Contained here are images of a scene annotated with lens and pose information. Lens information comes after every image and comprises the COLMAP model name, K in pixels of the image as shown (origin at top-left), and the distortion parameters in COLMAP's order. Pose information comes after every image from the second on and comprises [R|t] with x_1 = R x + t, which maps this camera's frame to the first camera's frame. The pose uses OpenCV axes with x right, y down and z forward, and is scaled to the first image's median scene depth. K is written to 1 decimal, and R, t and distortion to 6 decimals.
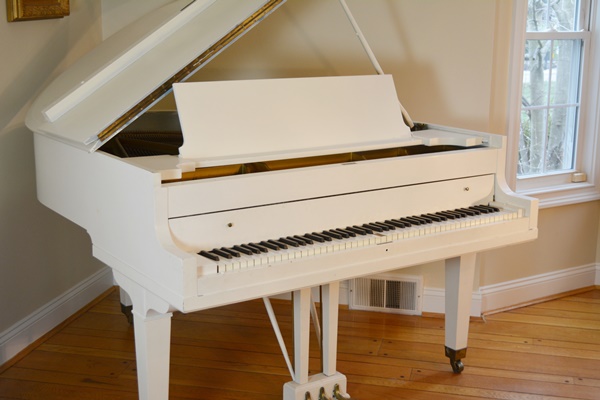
lens RADIAL K [[855.0, 0, 300.0], [0, 855.0, 200.0], [0, 0, 1]] dist [-0.010815, -0.028020]
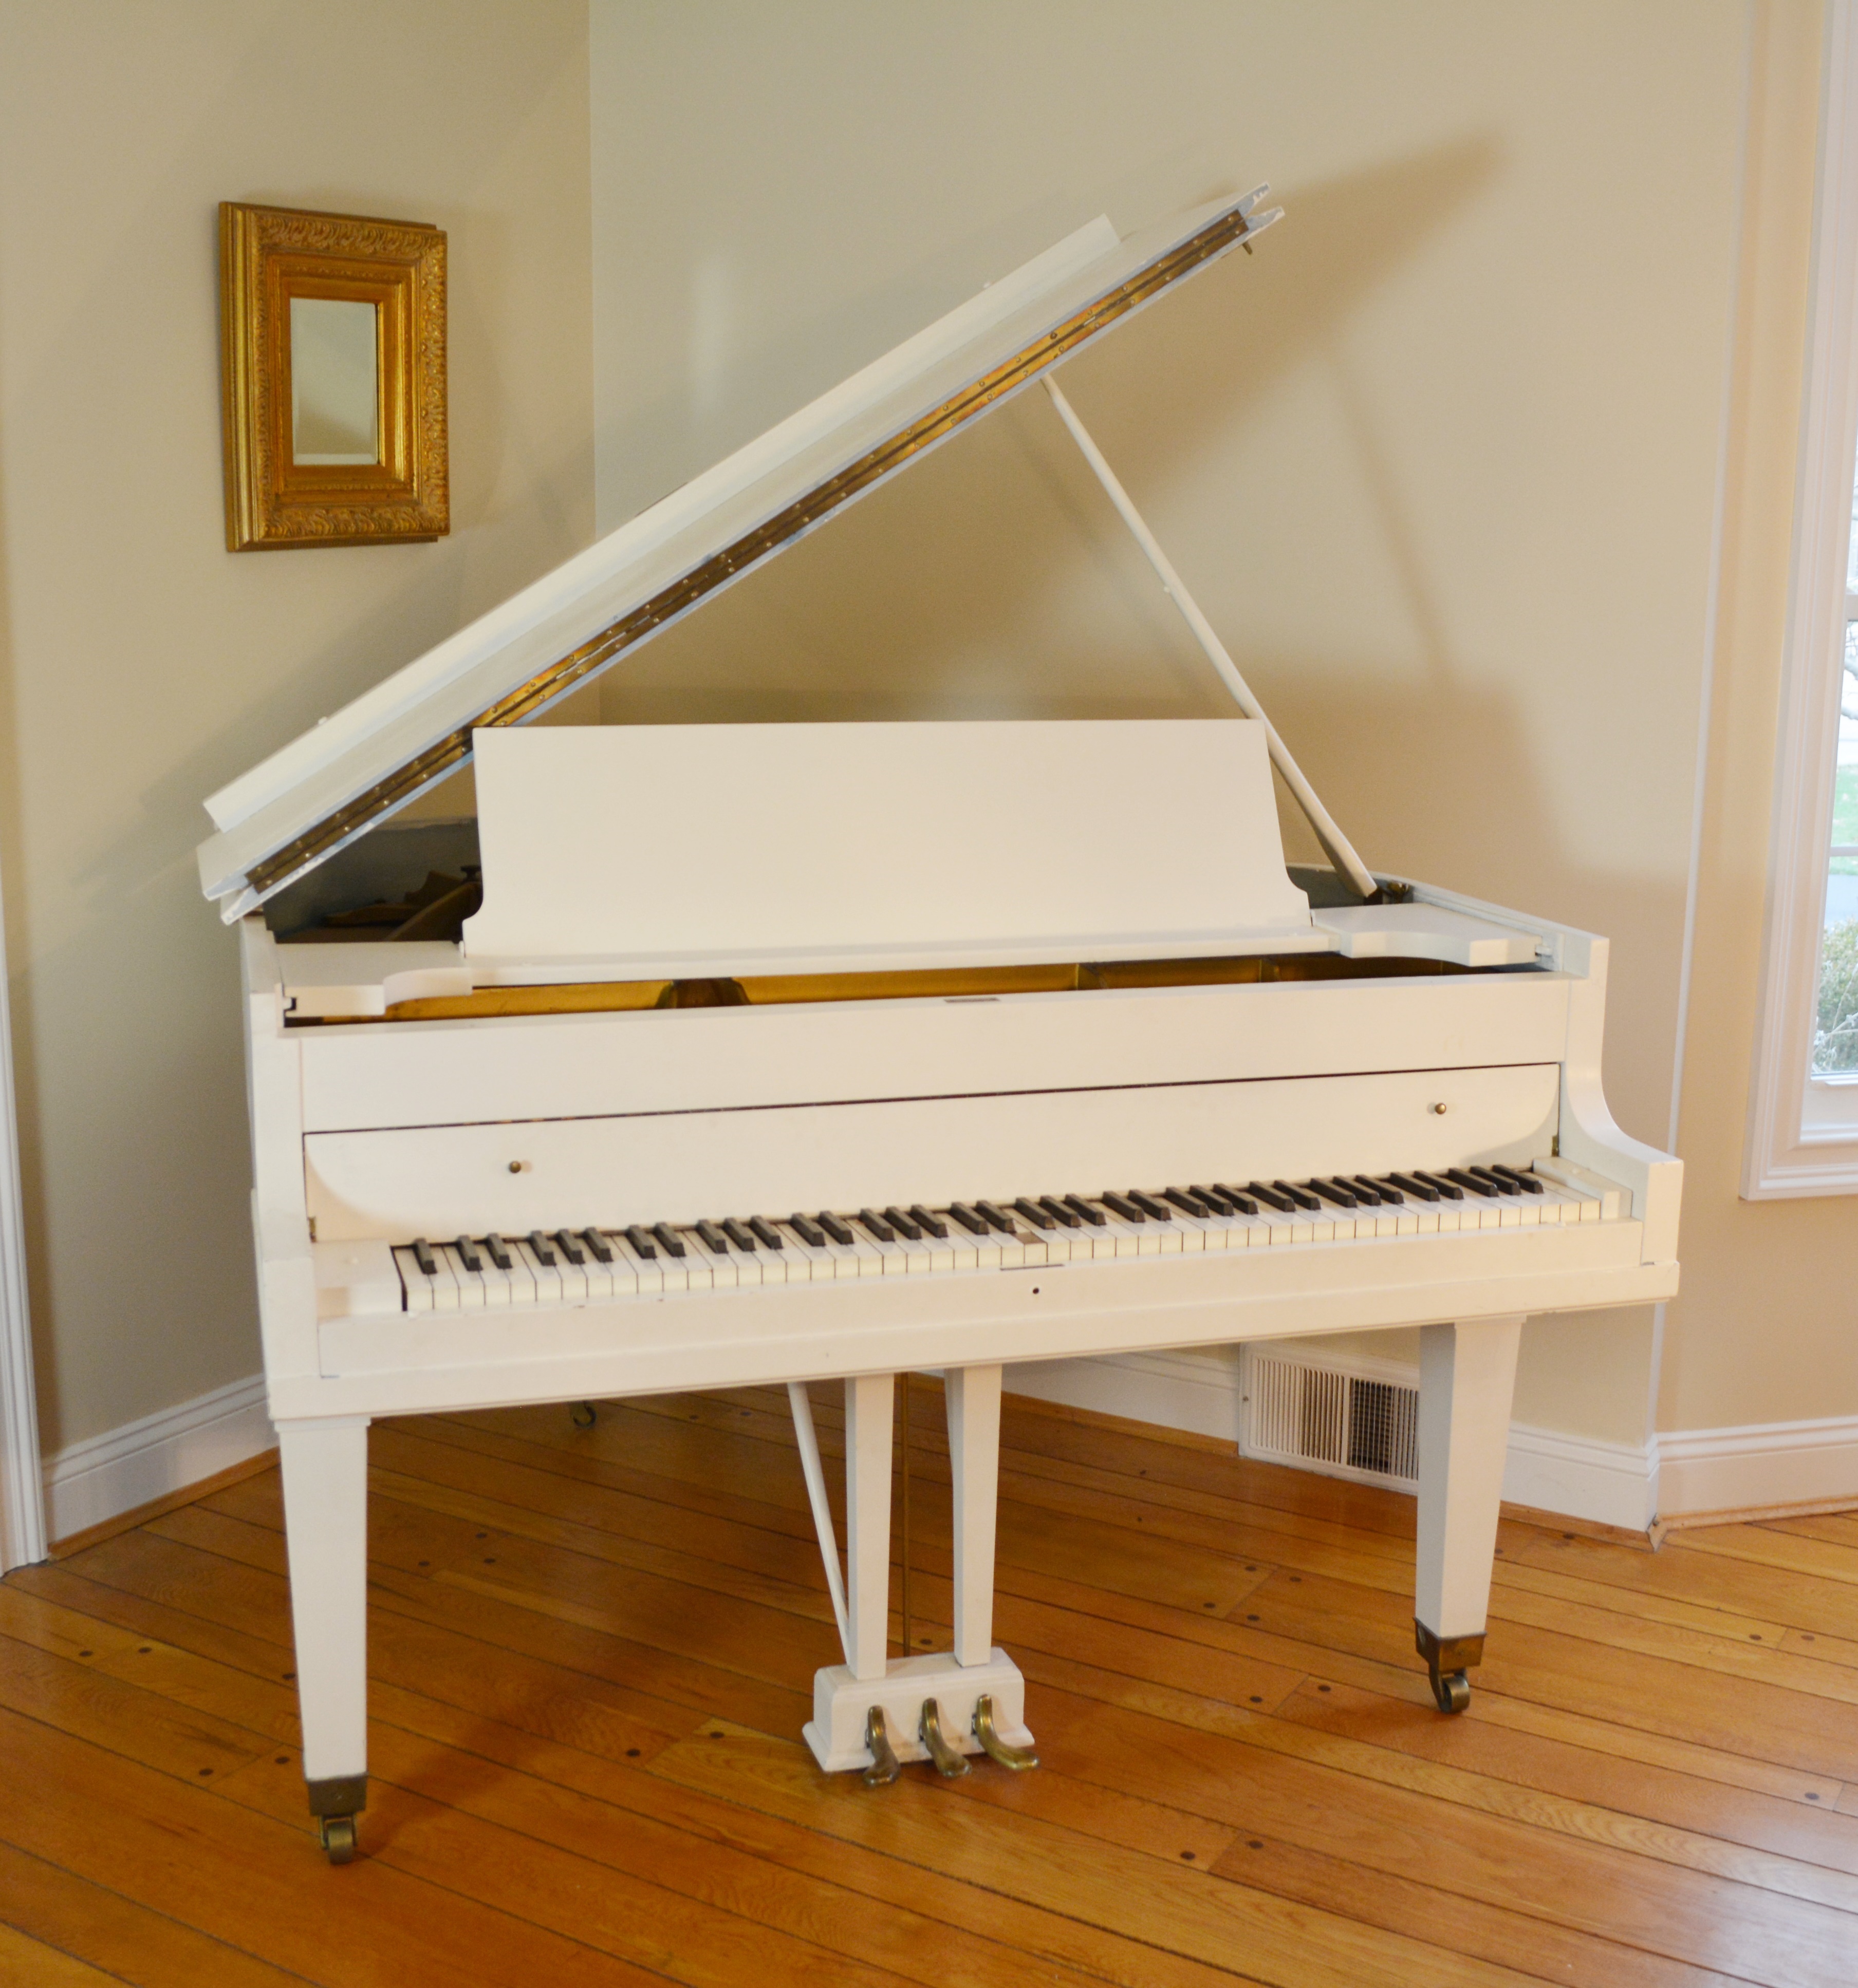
lens RADIAL K [[2409.0, 0, 929.0], [0, 2409.0, 994.0], [0, 0, 1]] dist [-0.073465, -0.009168]
pose [[0.947008, 0.059618, -0.315628, 0.278100], [-0.068859, 0.997460, -0.018197, -0.024214], [0.313742, 0.038966, 0.948708, 0.142773]]
